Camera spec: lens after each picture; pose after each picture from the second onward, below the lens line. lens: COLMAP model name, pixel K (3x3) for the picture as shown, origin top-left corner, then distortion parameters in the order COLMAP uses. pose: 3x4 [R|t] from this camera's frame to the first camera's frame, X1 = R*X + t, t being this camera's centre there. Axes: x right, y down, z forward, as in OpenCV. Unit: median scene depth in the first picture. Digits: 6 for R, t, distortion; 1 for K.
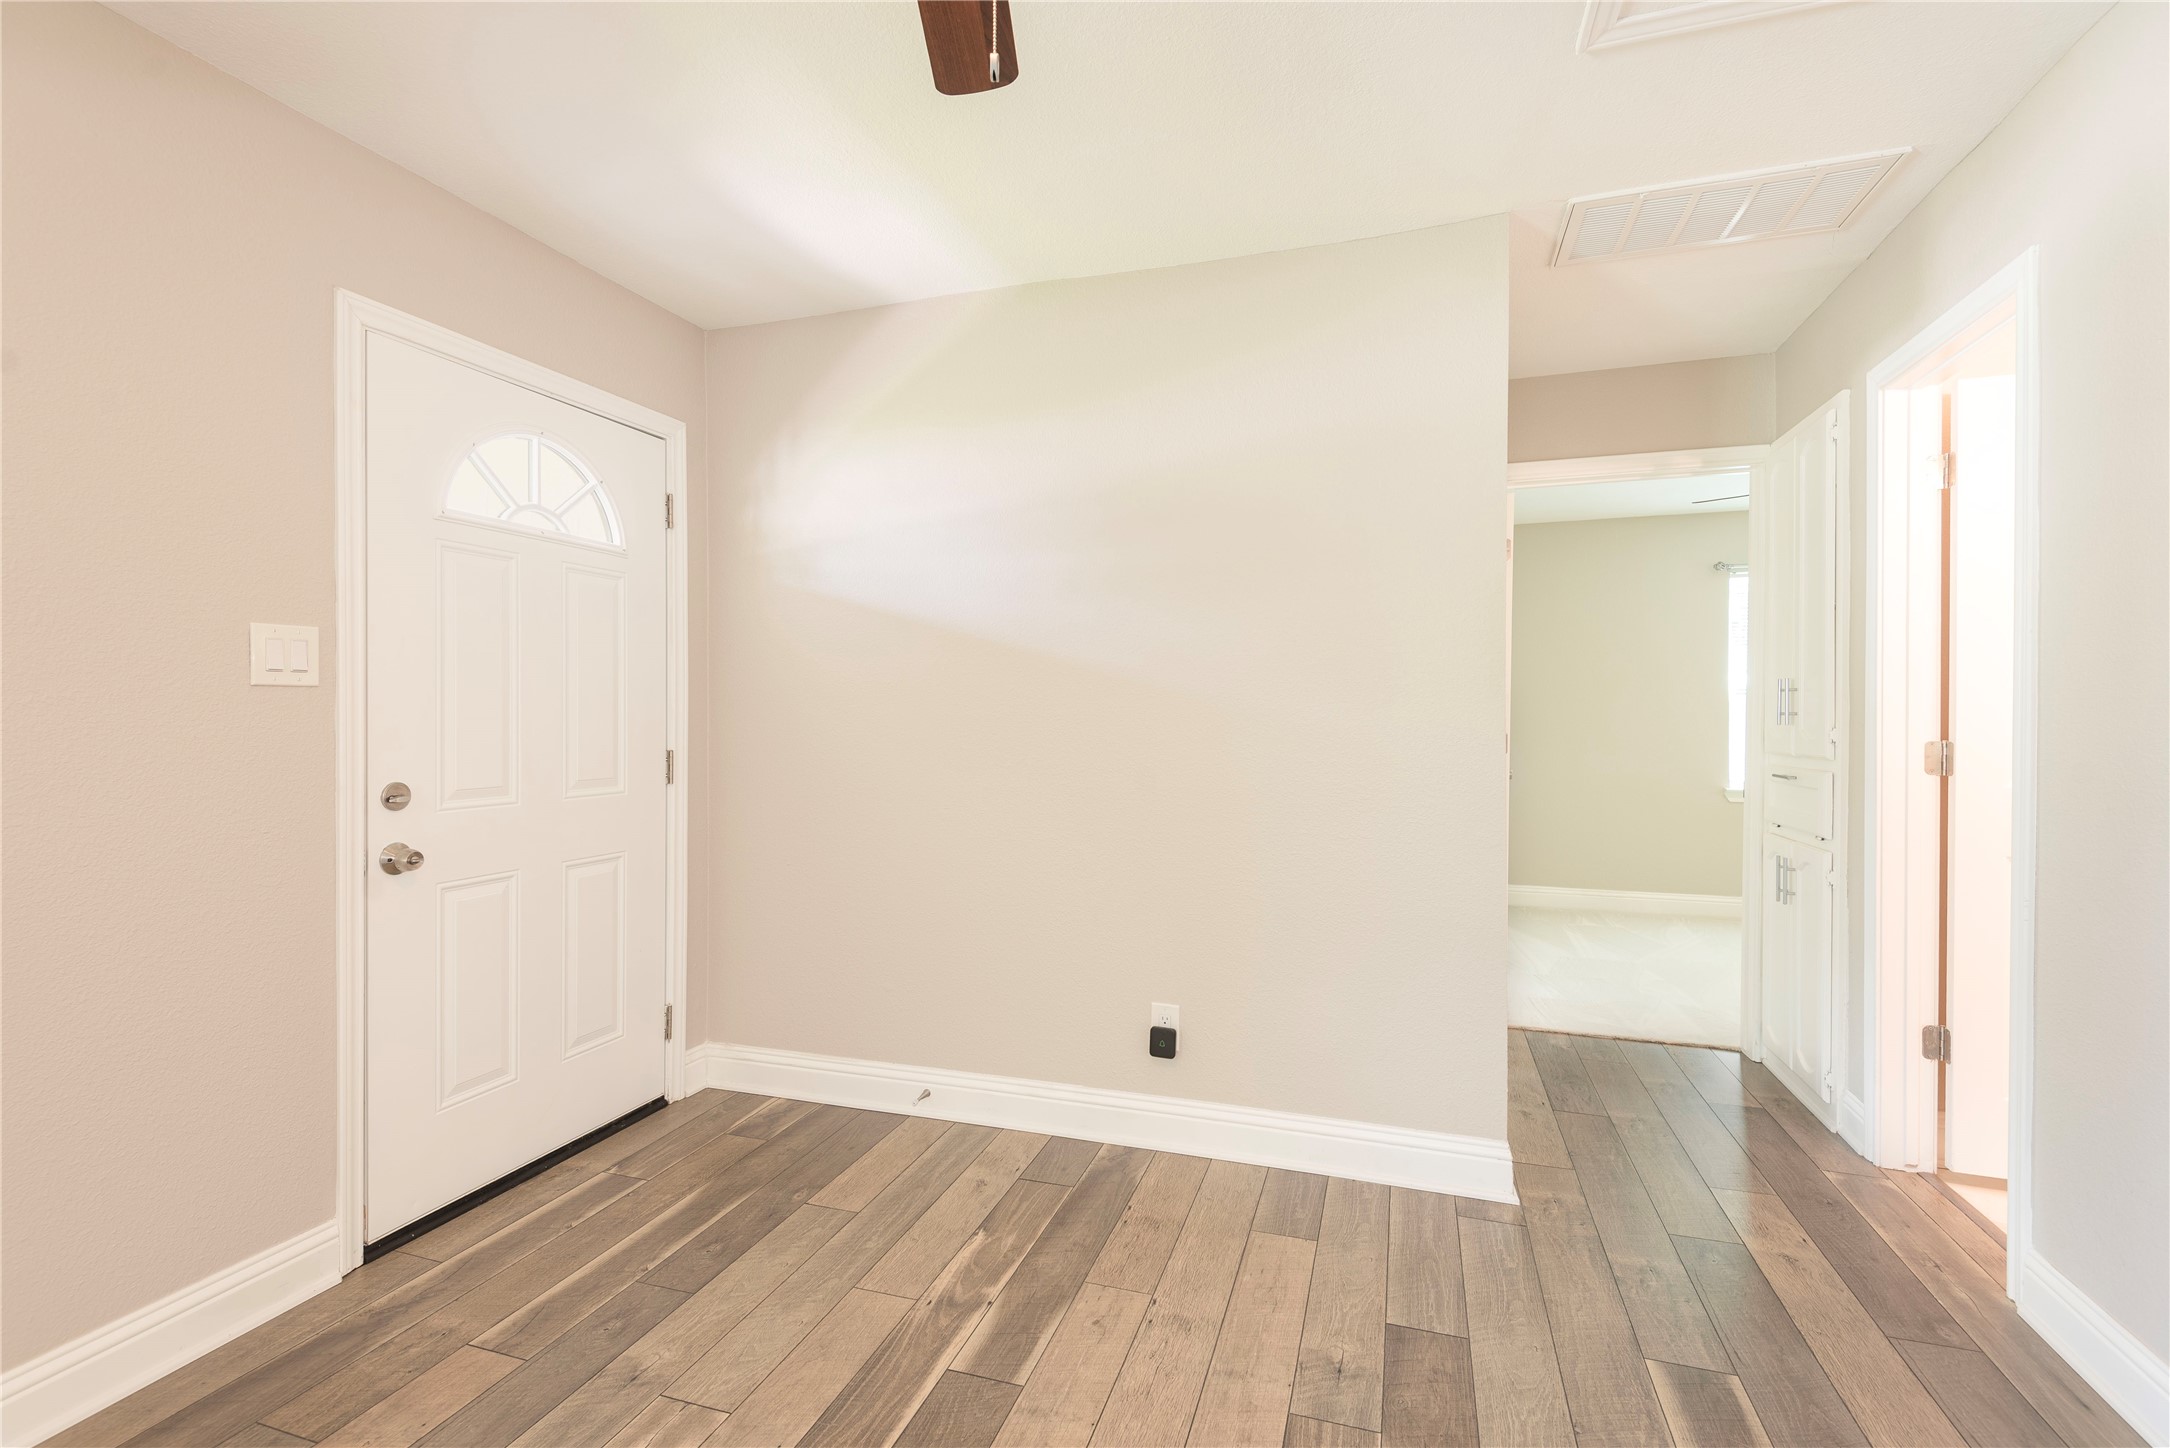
lens RADIAL K [[975.8, 0, 1095.9], [0, 975.8, 718.1], [0, 0, 1]] dist [0.025100, -0.015721]
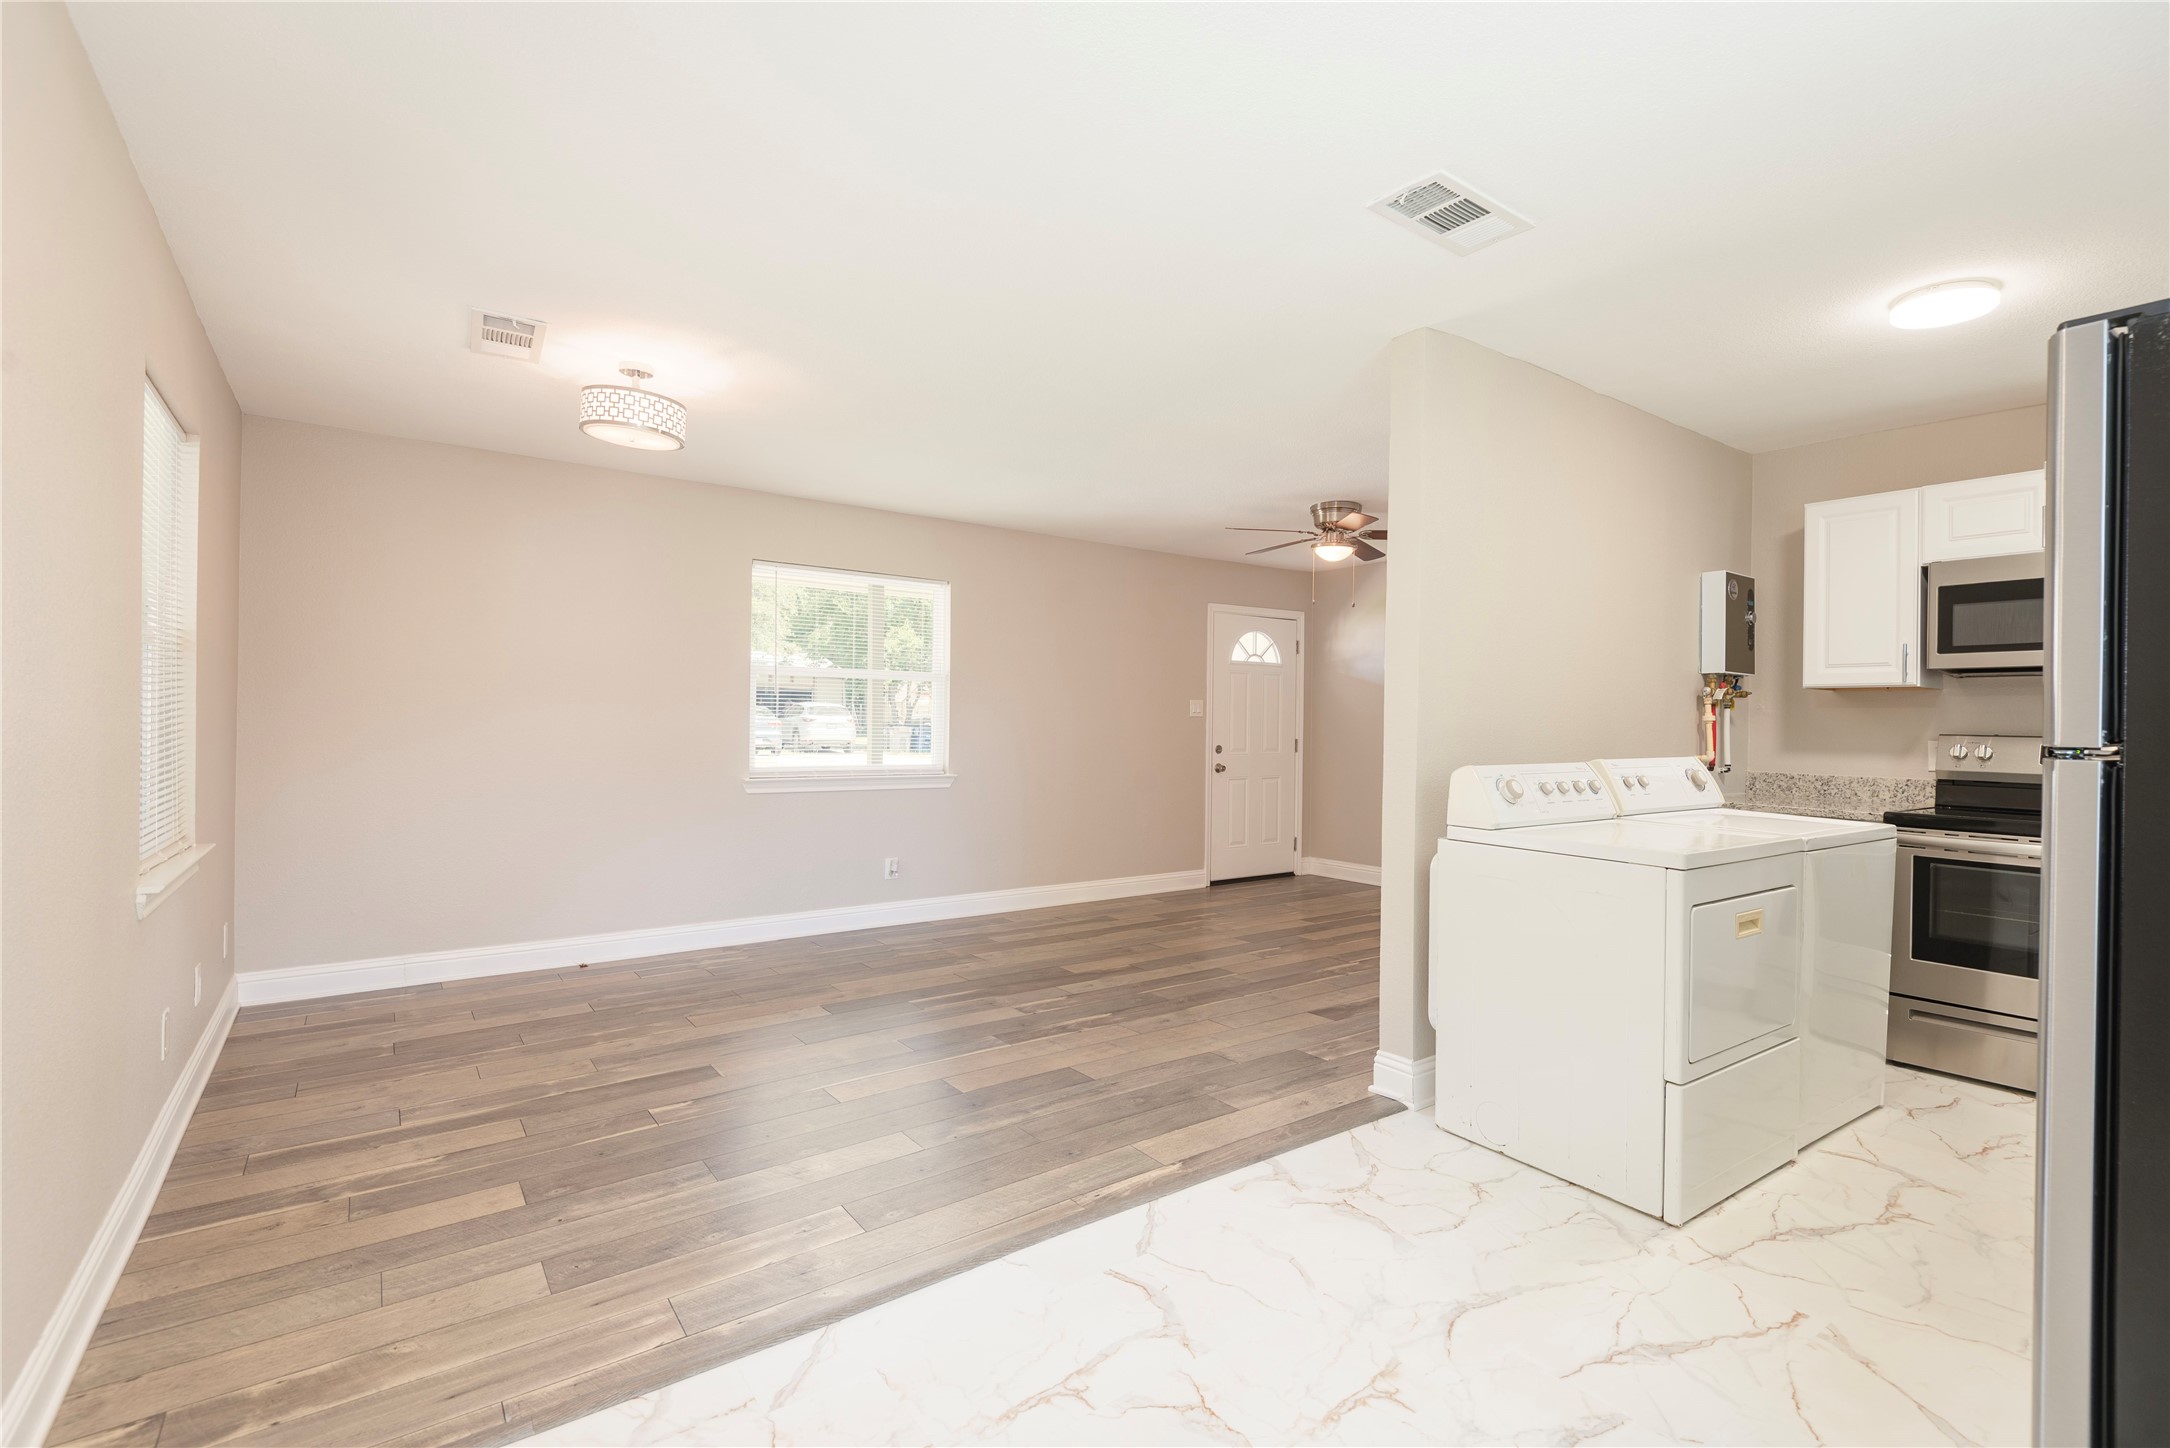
lens RADIAL K [[975.8, 0, 1088.5], [0, 975.8, 722.8], [0, 0, 1]] dist [0.025100, -0.015721]
pose [[0.811989, 0.004725, -0.583653, 0.792129], [-0.011985, 0.999891, -0.008579, 0.022503], [0.583549, 0.013961, 0.811958, -1.796231]]
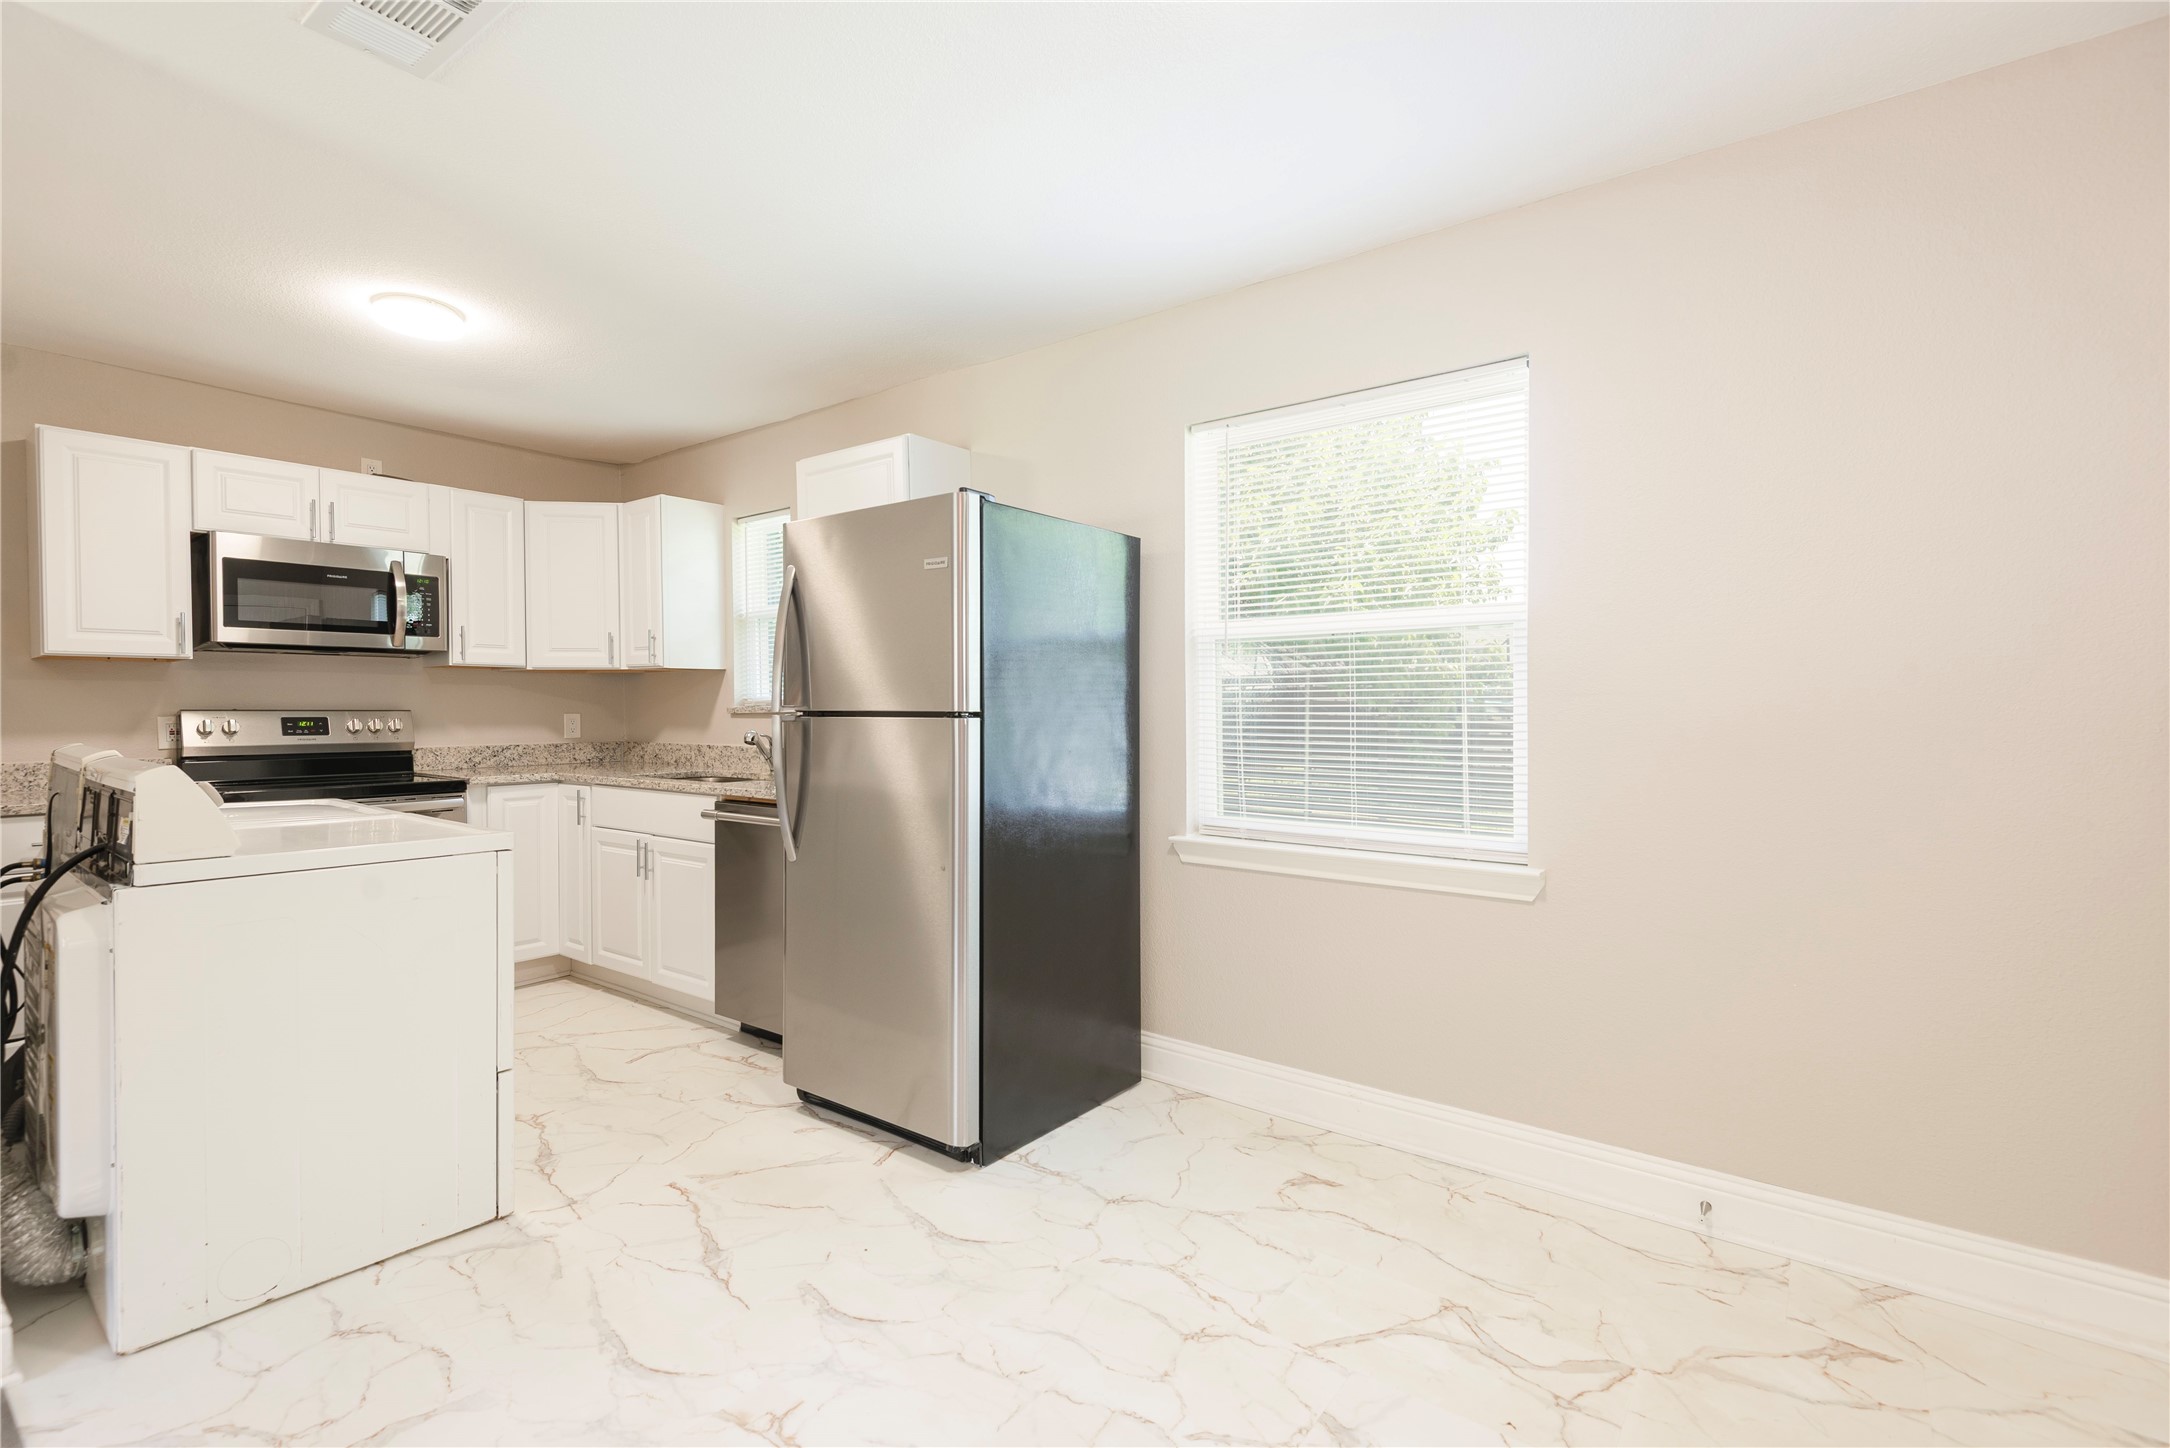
lens RADIAL K [[975.8, 0, 1079.4], [0, 975.8, 719.6], [0, 0, 1]] dist [0.025100, -0.015721]
pose [[0.326566, -0.018763, 0.944988, -0.021231], [0.012953, 0.999798, 0.015374, 0.020568], [-0.945086, 0.007220, 0.326743, -1.488085]]
